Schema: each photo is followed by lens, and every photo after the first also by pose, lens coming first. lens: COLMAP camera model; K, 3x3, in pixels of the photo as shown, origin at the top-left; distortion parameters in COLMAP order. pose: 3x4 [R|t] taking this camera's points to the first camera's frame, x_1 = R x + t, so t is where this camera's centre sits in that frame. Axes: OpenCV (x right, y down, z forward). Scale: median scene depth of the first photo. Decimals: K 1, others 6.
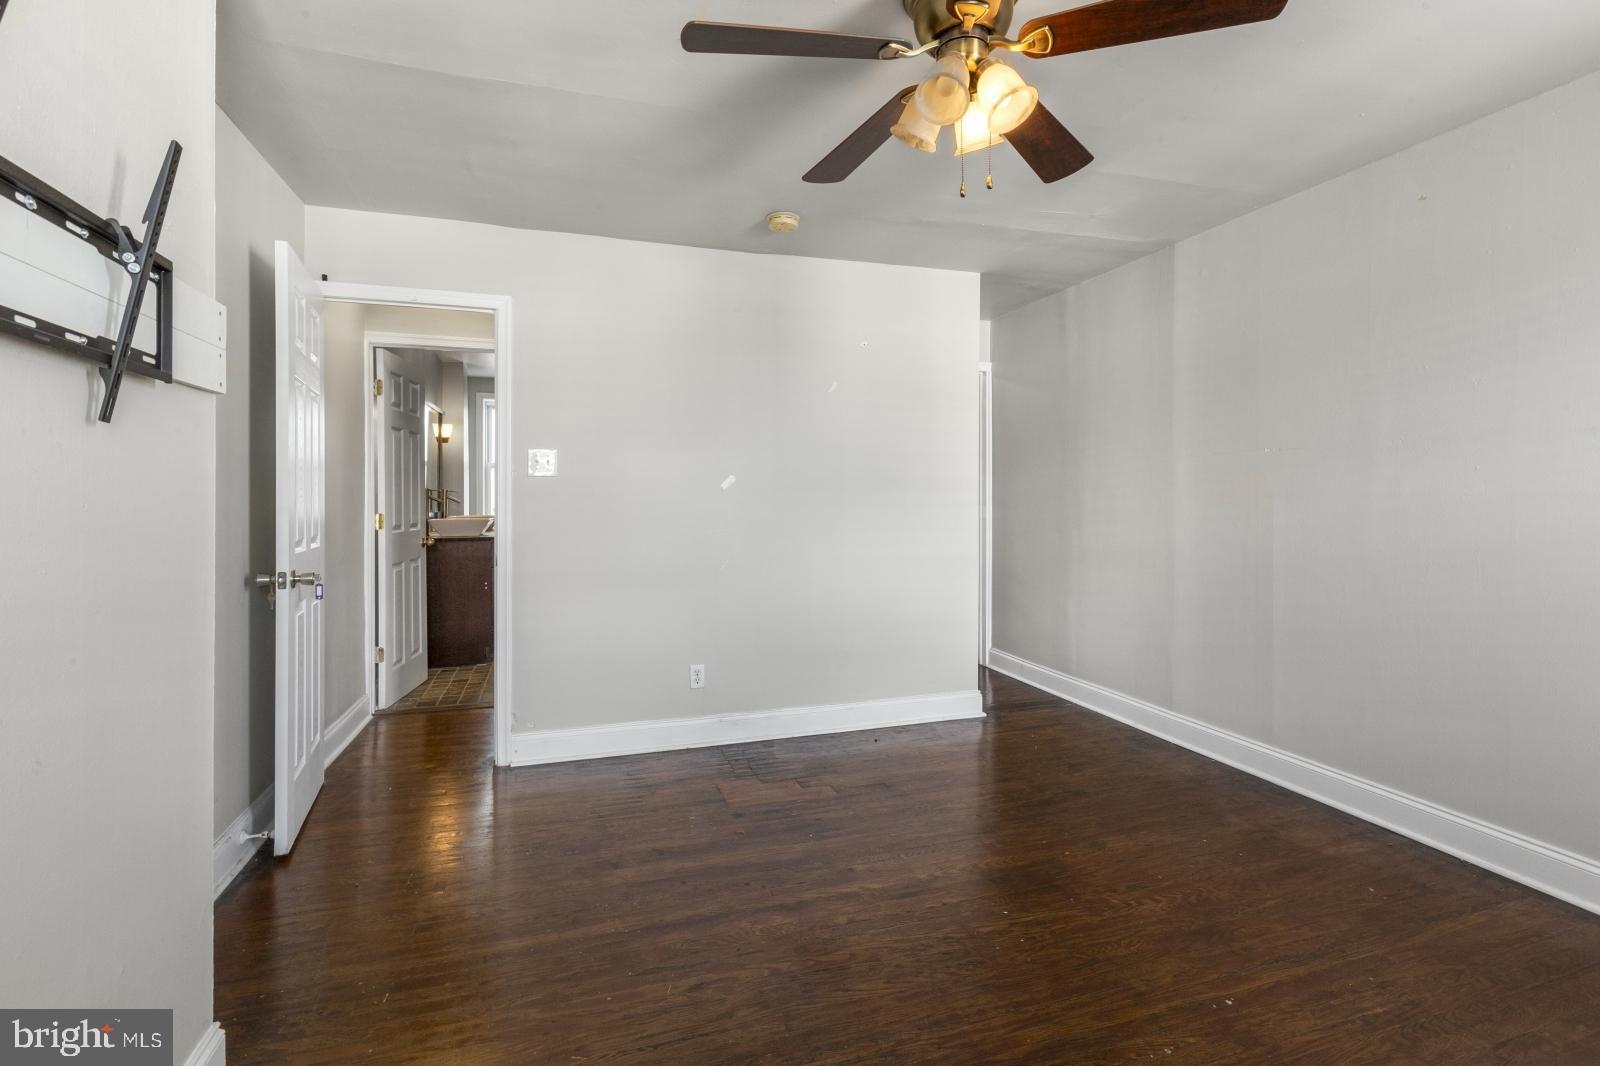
lens RADIAL K [[767.3, 0, 773.3], [0, 767.3, 501.9], [0, 0, 1]] dist [0.003951, -0.001282]
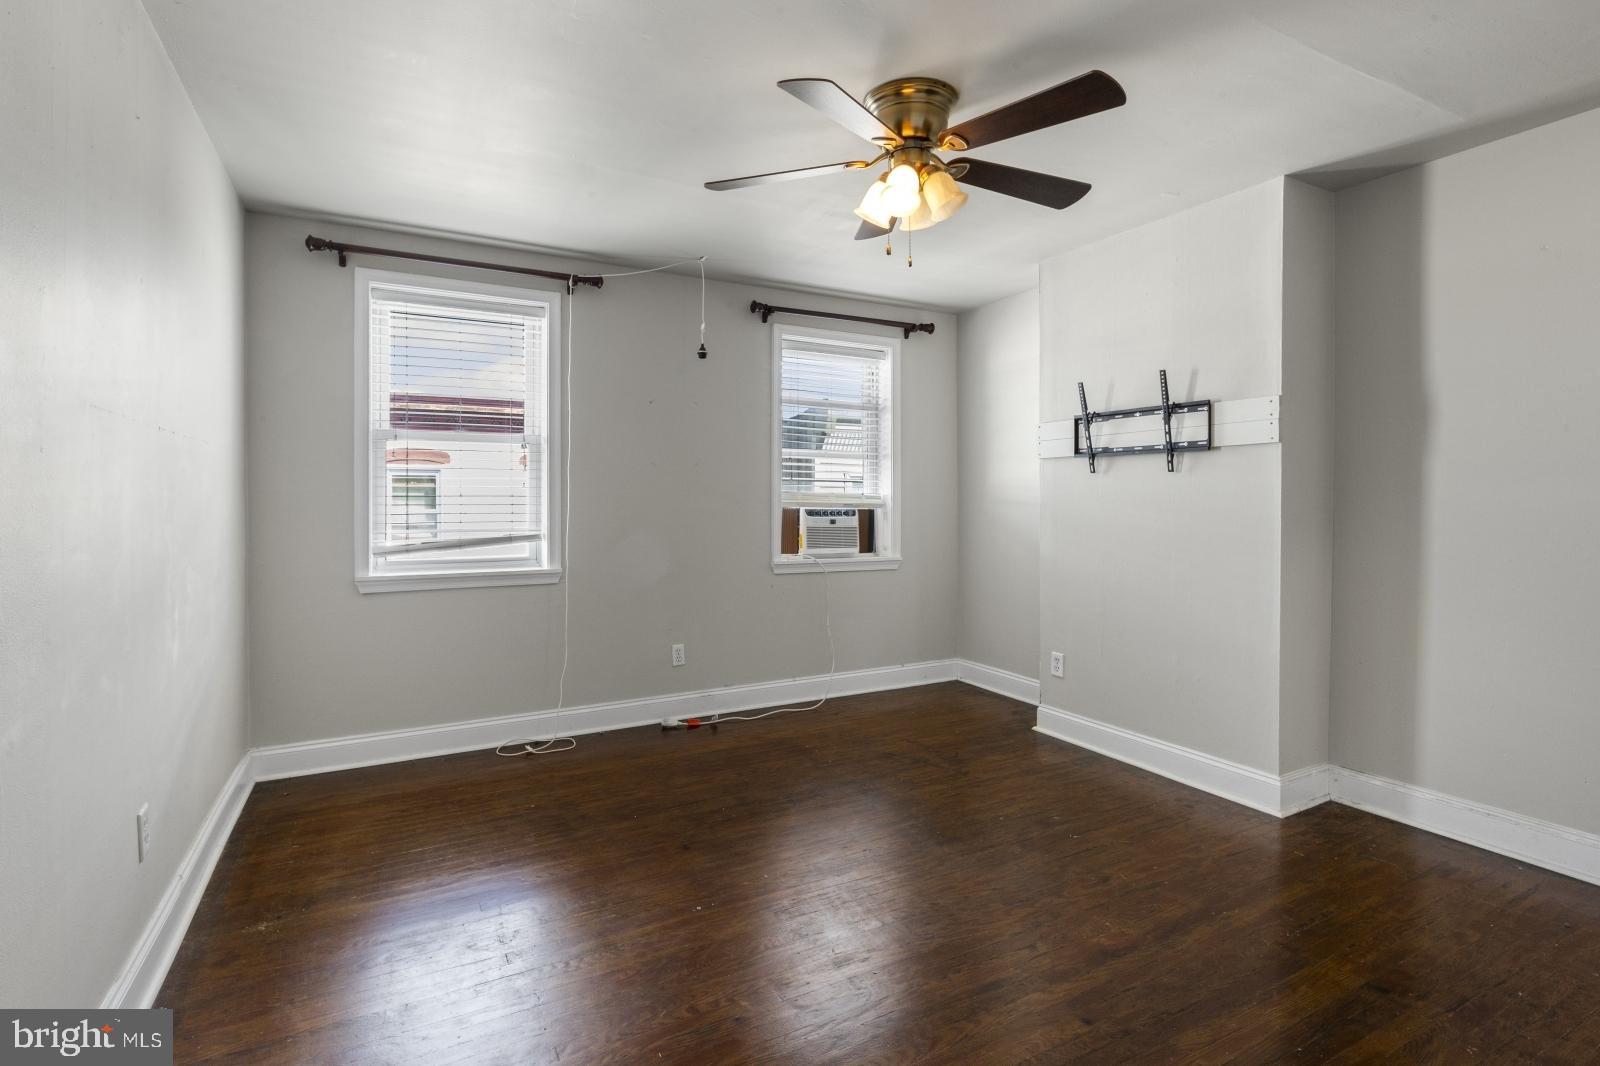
lens RADIAL K [[767.3, 0, 821.1], [0, 767.3, 493.7], [0, 0, 1]] dist [0.003951, -0.001282]
pose [[-0.975034, -0.000284, -0.222056, 0.360994], [-0.000960, 0.999995, 0.002936, -0.009048], [0.222054, 0.003075, -0.975029, 1.192897]]
